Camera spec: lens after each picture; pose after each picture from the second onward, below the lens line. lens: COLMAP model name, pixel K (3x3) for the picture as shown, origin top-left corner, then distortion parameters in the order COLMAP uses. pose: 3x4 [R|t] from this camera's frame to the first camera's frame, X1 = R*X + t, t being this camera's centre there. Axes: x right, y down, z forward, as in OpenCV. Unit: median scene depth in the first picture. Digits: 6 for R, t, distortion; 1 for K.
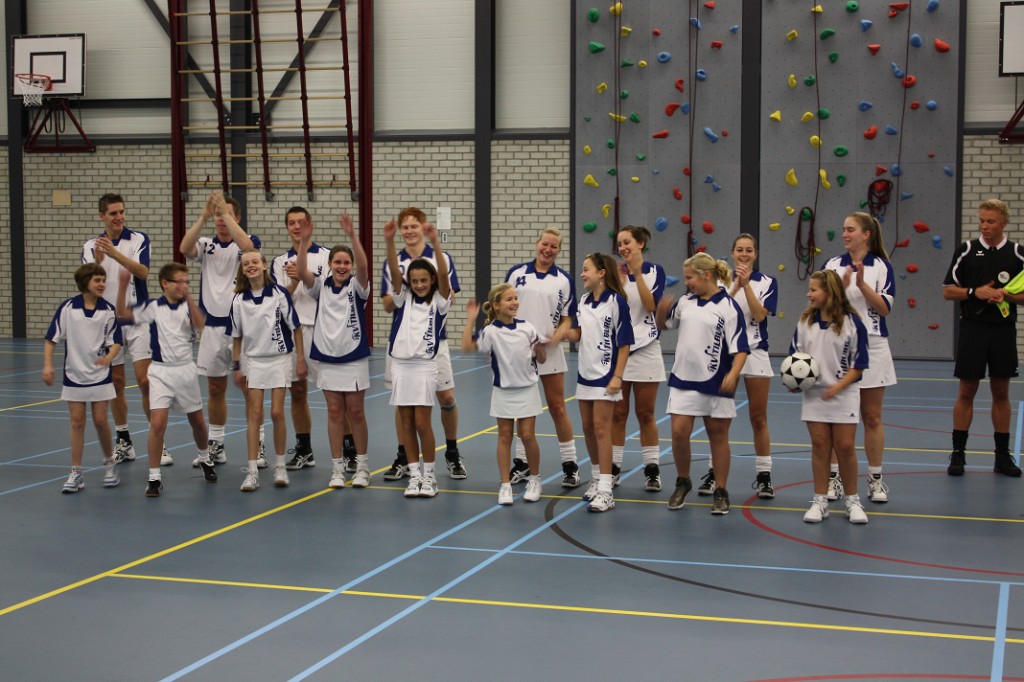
lens RADIAL K [[1775.1, 0, 489.2], [0, 1775.1, 336.5], [0, 0, 1]] dist [-0.000254, 0.000000]
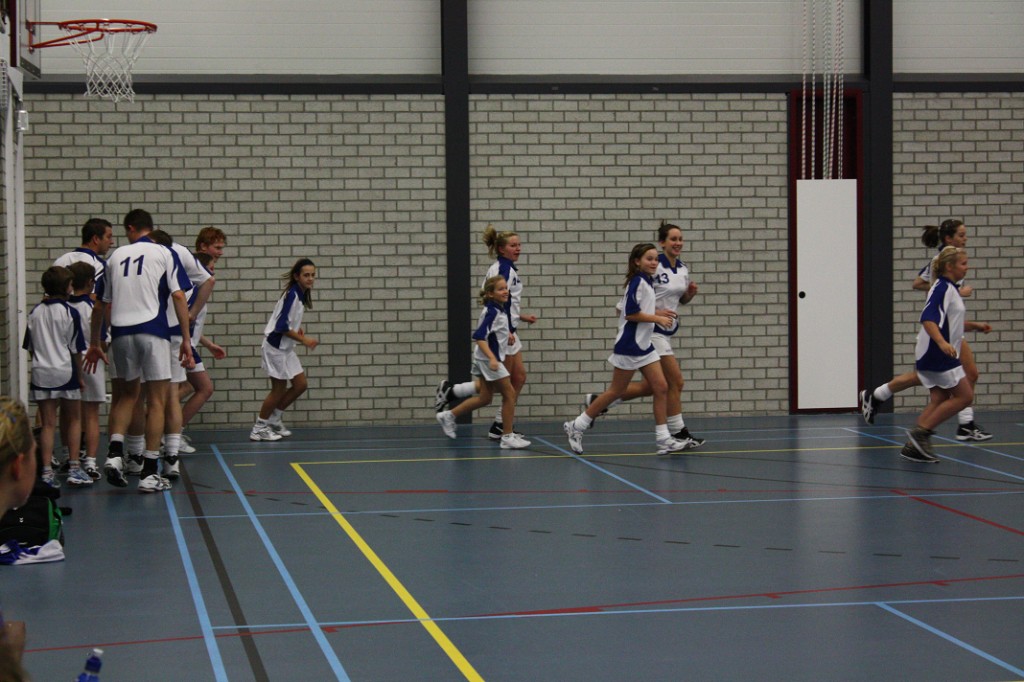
lens RADIAL K [[2738.4, 0, 506.2], [0, 2738.4, 345.9], [0, 0, 1]] dist [0.139200, 0.000000]
pose [[0.892667, -0.030934, 0.449654, -0.492818], [0.040381, 0.999119, -0.011432, -0.008930], [-0.448904, 0.028363, 0.893130, 0.132775]]
